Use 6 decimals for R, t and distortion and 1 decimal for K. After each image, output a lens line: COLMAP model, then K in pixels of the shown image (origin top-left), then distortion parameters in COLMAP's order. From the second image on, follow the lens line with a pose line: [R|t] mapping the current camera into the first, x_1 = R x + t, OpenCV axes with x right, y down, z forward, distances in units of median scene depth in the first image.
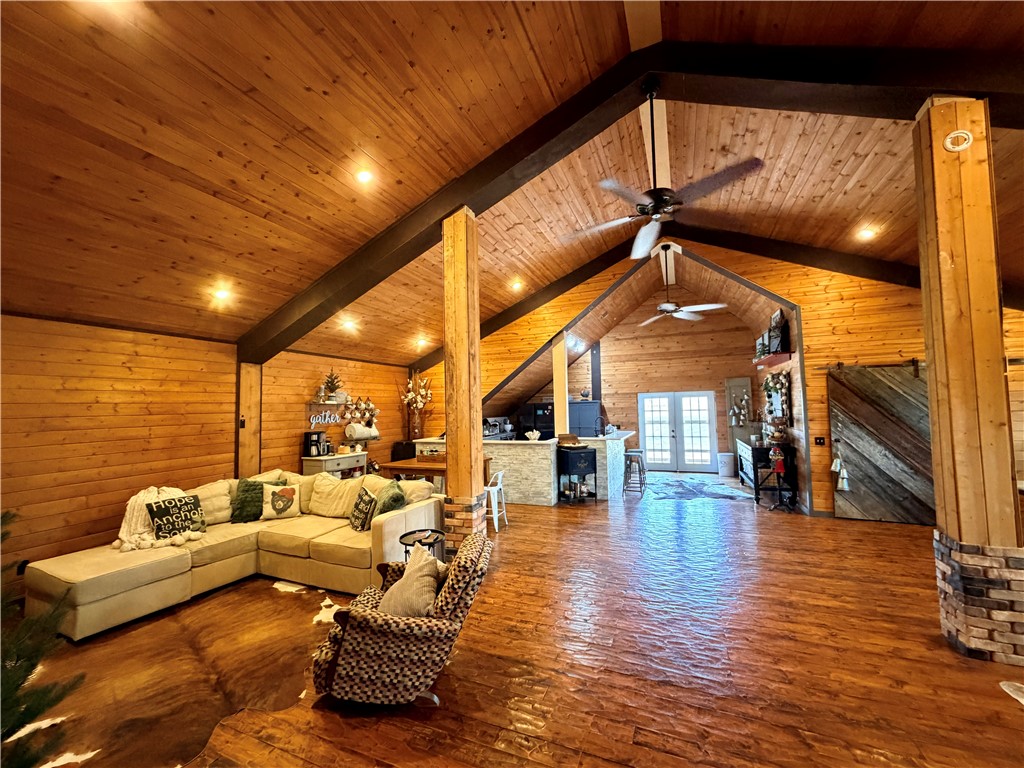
lens RADIAL K [[408.7, 0, 510.2], [0, 408.7, 384.6], [0, 0, 1]] dist [0.000283, -0.000007]
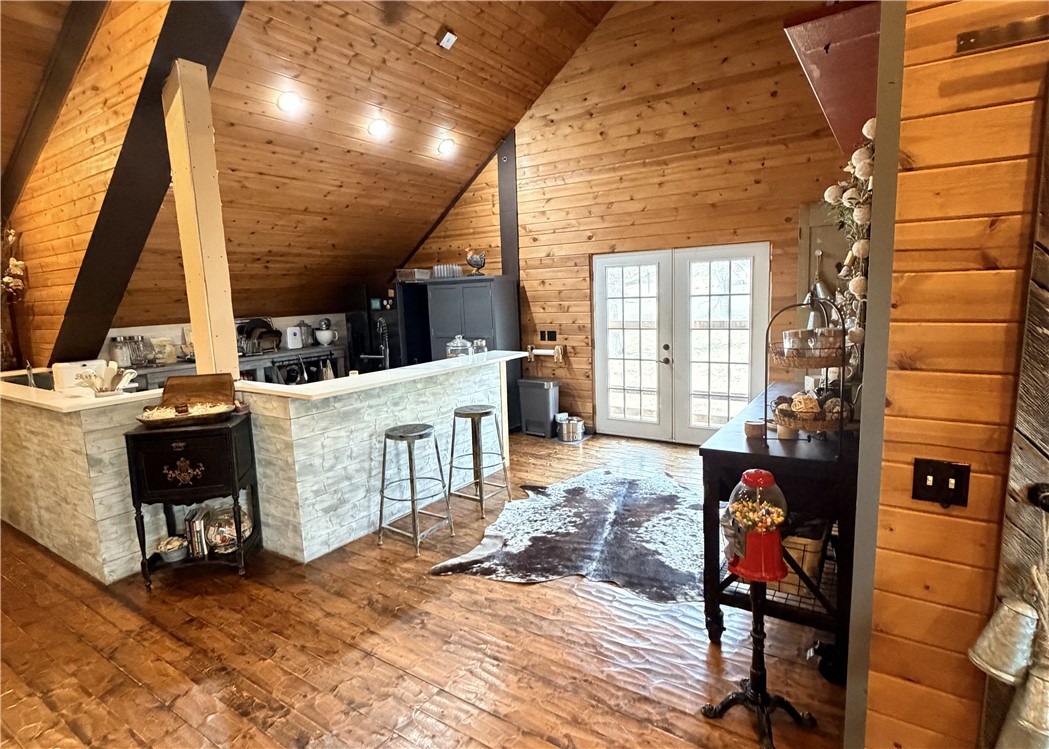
lens RADIAL K [[554.7, 0, 524.9], [0, 554.7, 374.8], [0, 0, 1]] dist [0.002020, -0.000038]
pose [[0.982200, 0.011911, -0.187460, 0.366768], [0.027883, 0.977686, 0.208215, 0.021254], [0.185757, -0.209736, 0.959951, 0.436384]]
